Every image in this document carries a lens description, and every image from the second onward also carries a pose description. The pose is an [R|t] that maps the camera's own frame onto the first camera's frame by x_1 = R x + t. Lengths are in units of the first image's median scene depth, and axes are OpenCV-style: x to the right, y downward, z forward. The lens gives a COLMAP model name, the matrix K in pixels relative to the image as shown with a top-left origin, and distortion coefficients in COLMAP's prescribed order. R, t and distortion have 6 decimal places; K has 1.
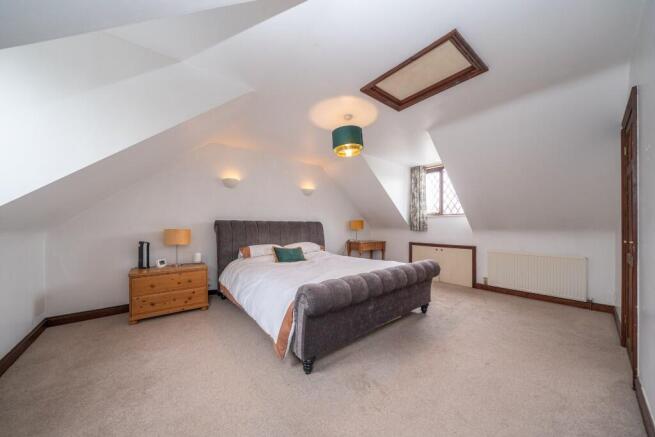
lens RADIAL K [[232.1, 0, 327.8], [0, 232.1, 229.0], [0, 0, 1]] dist [-0.000028, 0.000002]
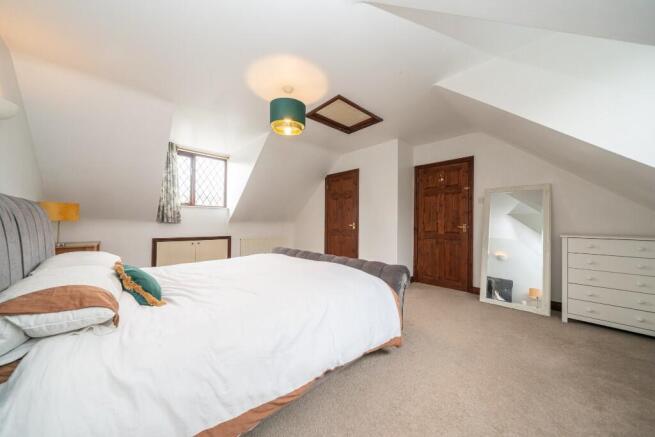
lens RADIAL K [[229.4, 0, 327.5], [0, 229.4, 218.5], [0, 0, 1]] dist [-0.000060, -0.000002]
pose [[-0.043616, 0.006120, 0.999030, -0.441922], [-0.004135, 0.999972, -0.006306, -0.005302], [-0.999040, -0.004406, -0.043589, 0.513271]]
